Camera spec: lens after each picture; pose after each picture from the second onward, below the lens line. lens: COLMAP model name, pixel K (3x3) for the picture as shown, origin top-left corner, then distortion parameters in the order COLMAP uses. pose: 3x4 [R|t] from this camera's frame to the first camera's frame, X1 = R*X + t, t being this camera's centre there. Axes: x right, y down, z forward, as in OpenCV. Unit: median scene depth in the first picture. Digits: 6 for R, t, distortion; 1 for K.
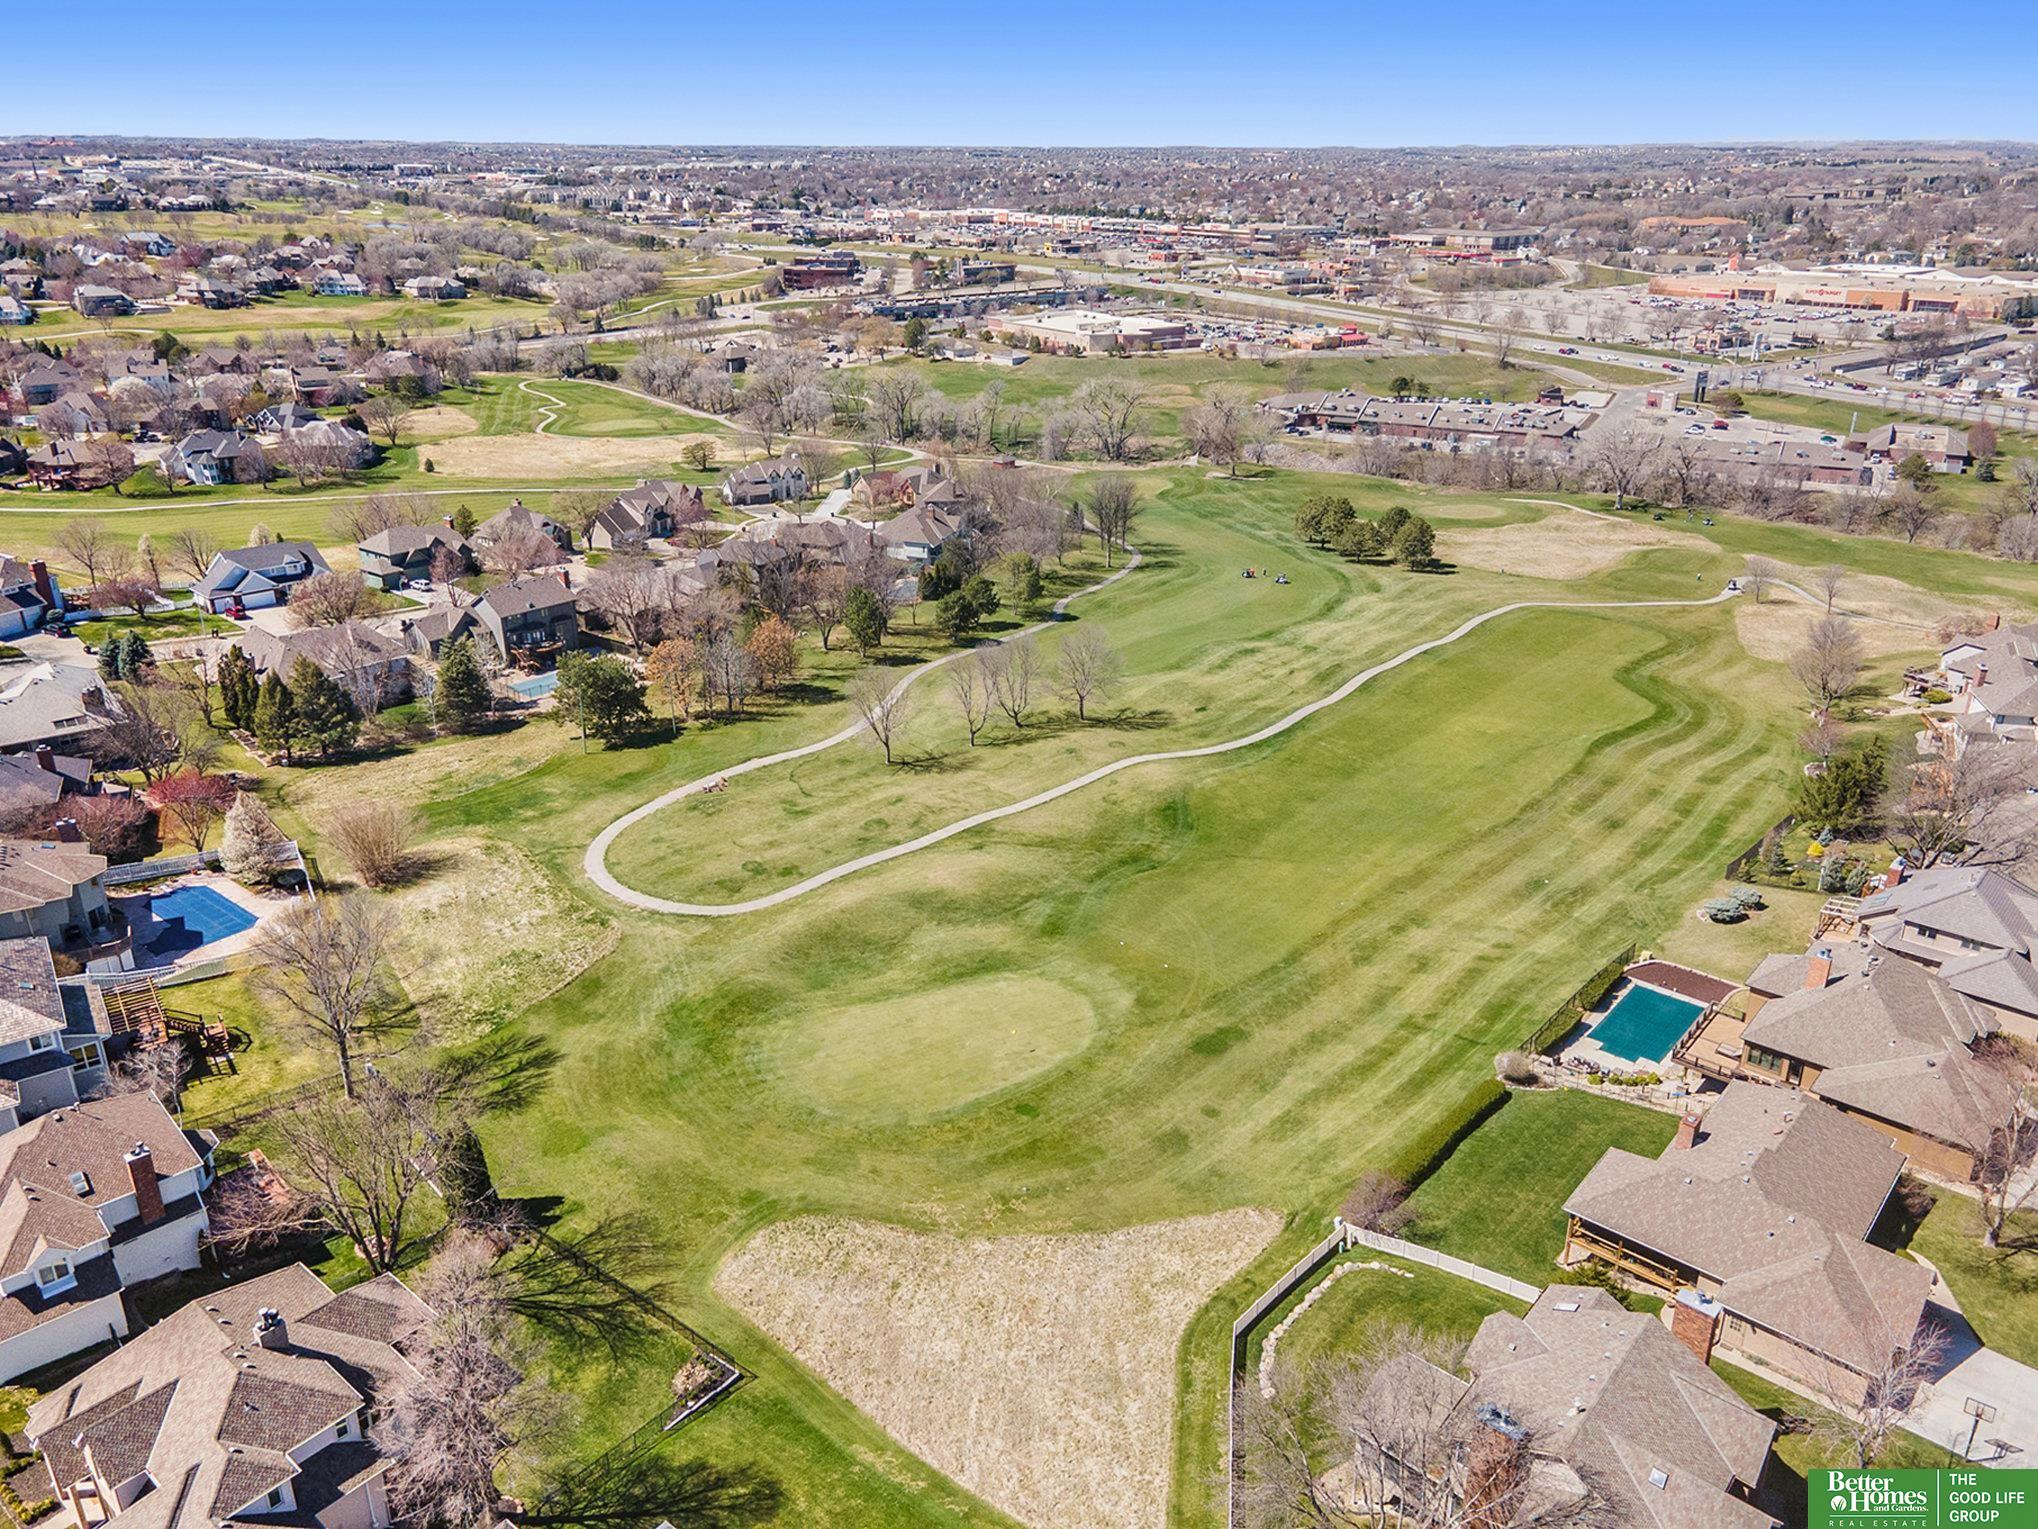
lens RADIAL K [[1494.0, 0, 1011.5], [0, 1494.0, 723.9], [0, 0, 1]] dist [0.038065, 0.012303]
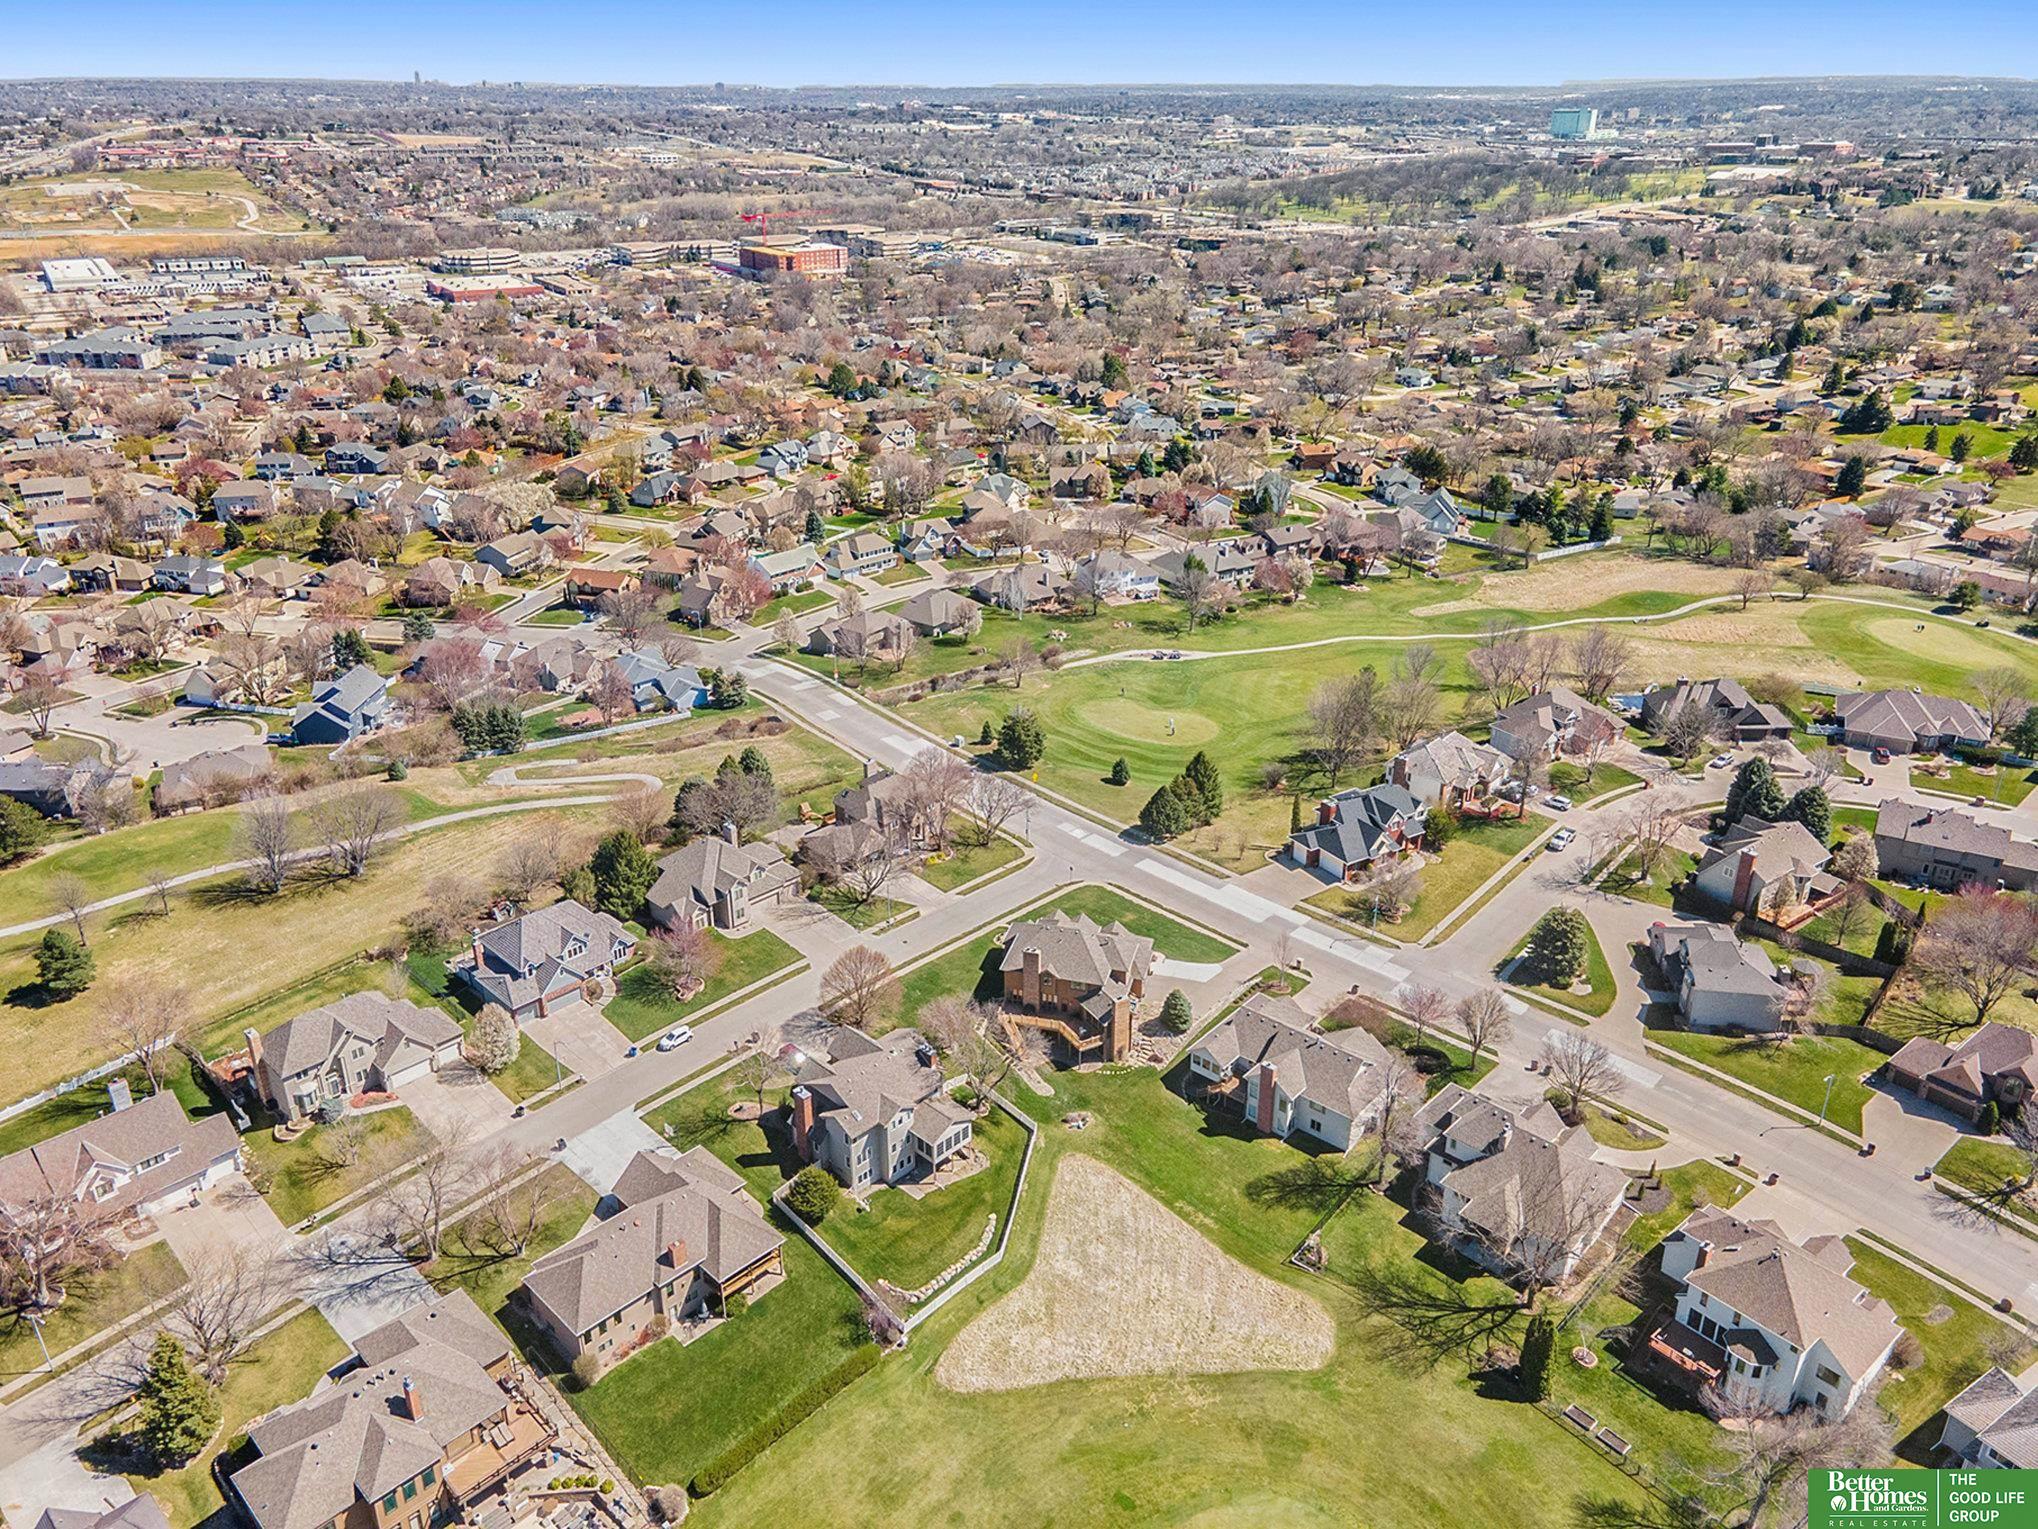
lens RADIAL K [[1494.0, 0, 1011.5], [0, 1494.0, 723.9], [0, 0, 1]] dist [0.038065, 0.012303]
pose [[-0.998121, -0.022738, 0.056896, 0.022275], [0.024150, 0.707421, 0.706380, -0.506156], [-0.056311, 0.706427, -0.705543, 0.742222]]
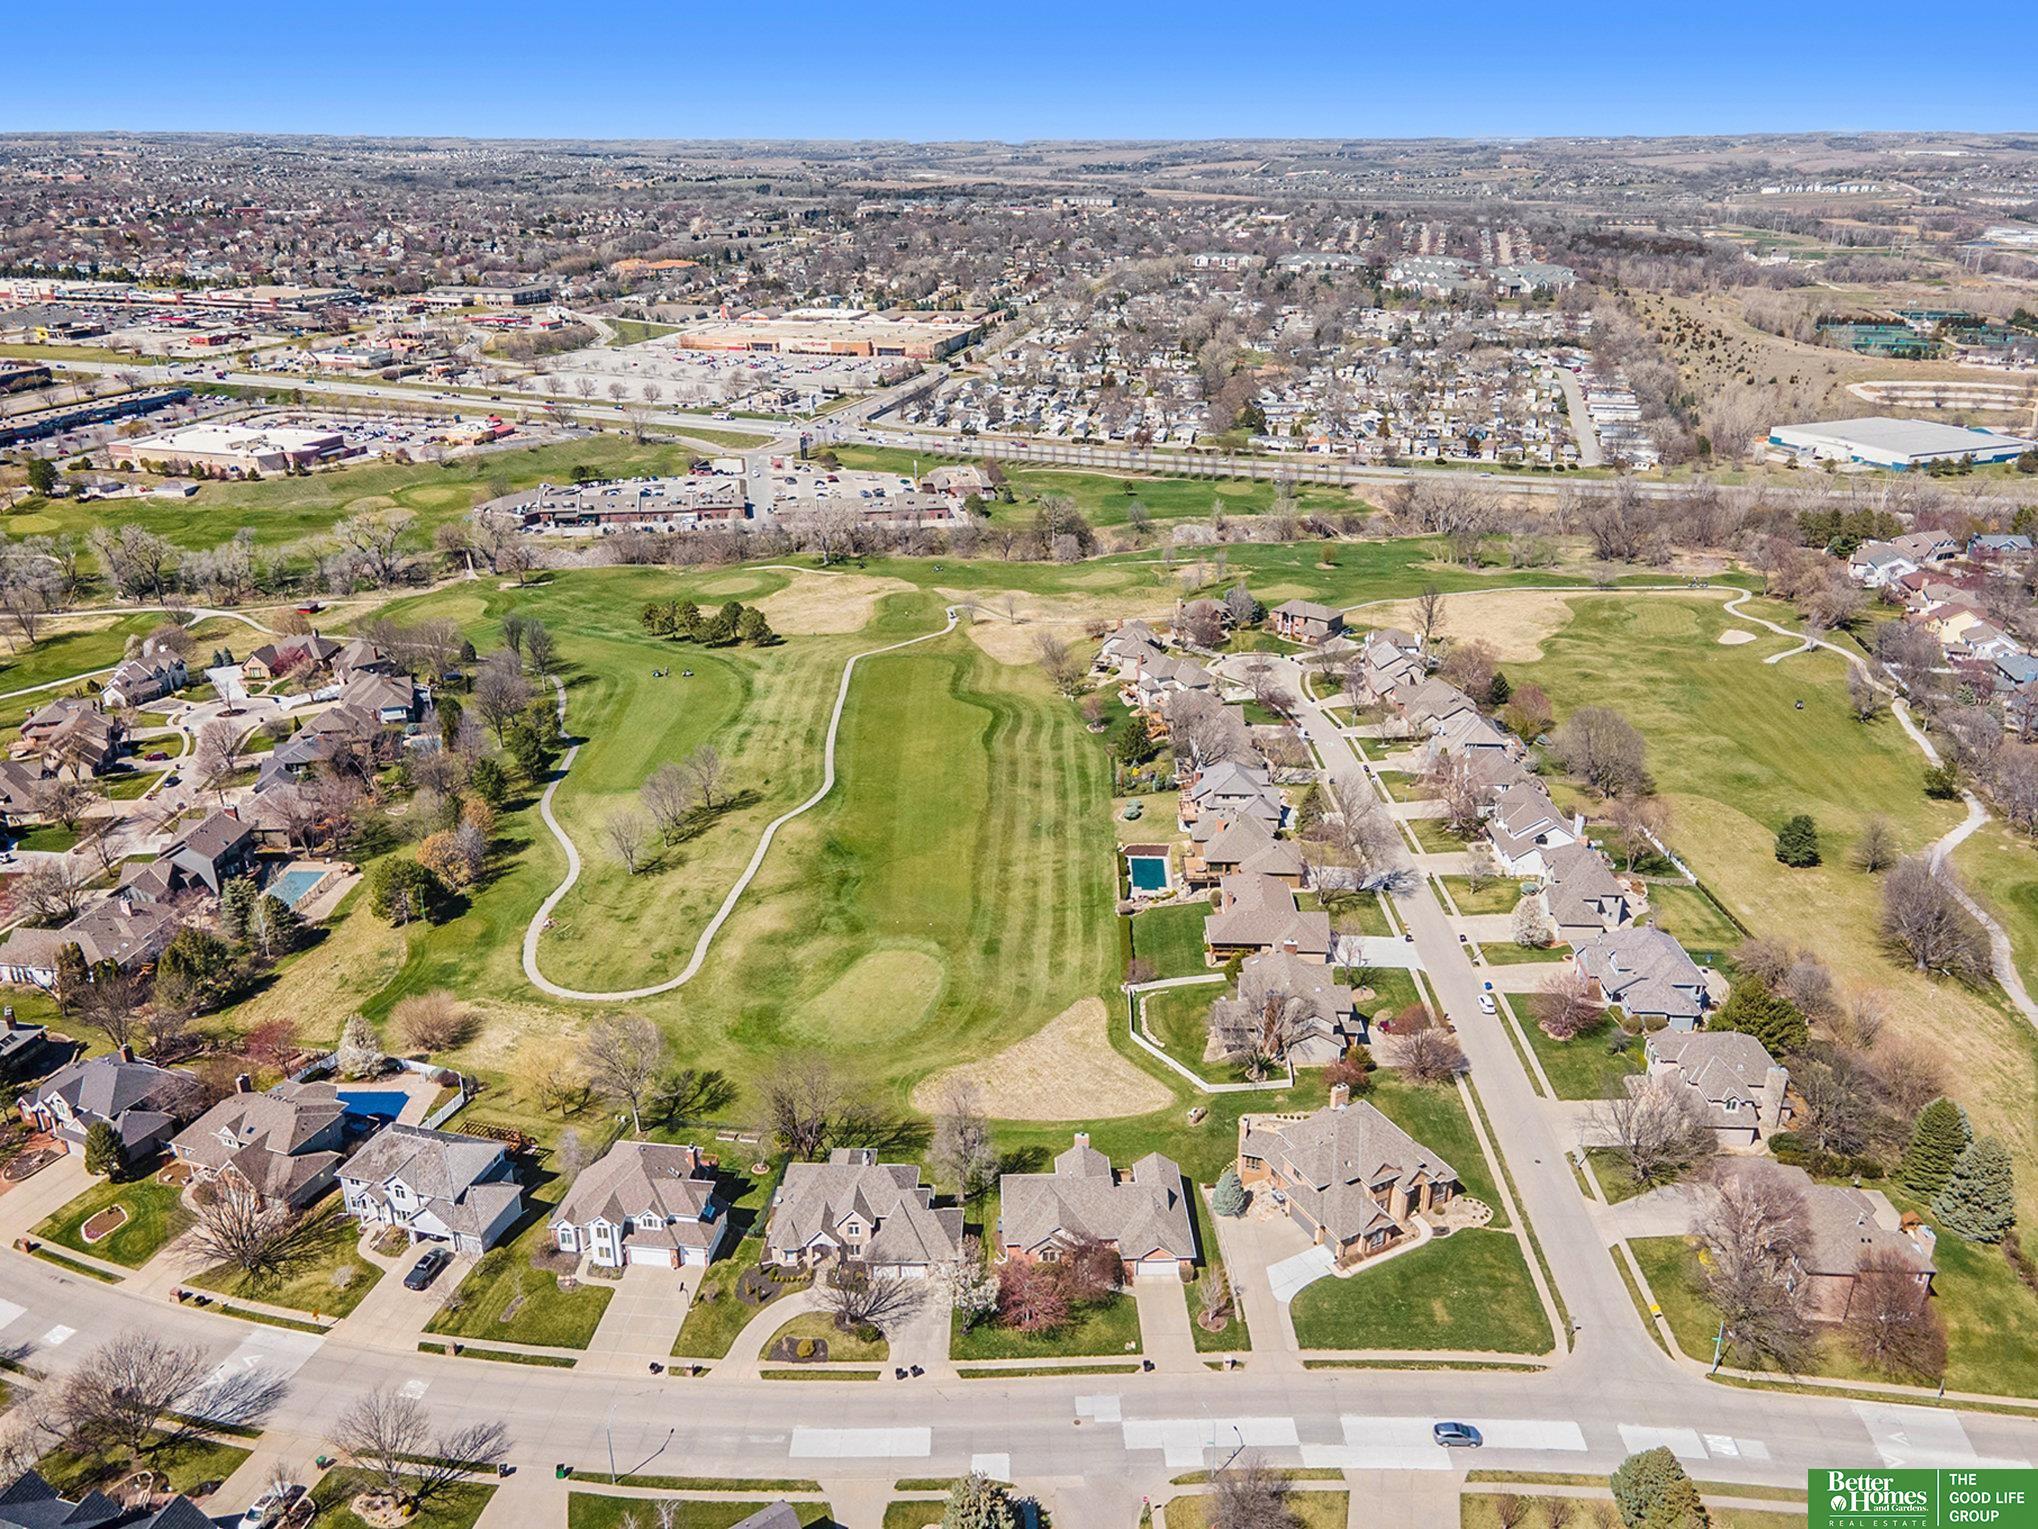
lens RADIAL K [[1487.1, 0, 1018.1], [0, 1487.1, 776.5], [0, 0, 1]] dist [0.025312, 0.005736]
pose [[0.771295, -0.255059, 0.583137, -0.526527], [0.229628, 0.966001, 0.118799, -0.129588], [-0.593612, 0.042276, 0.803640, -0.335486]]
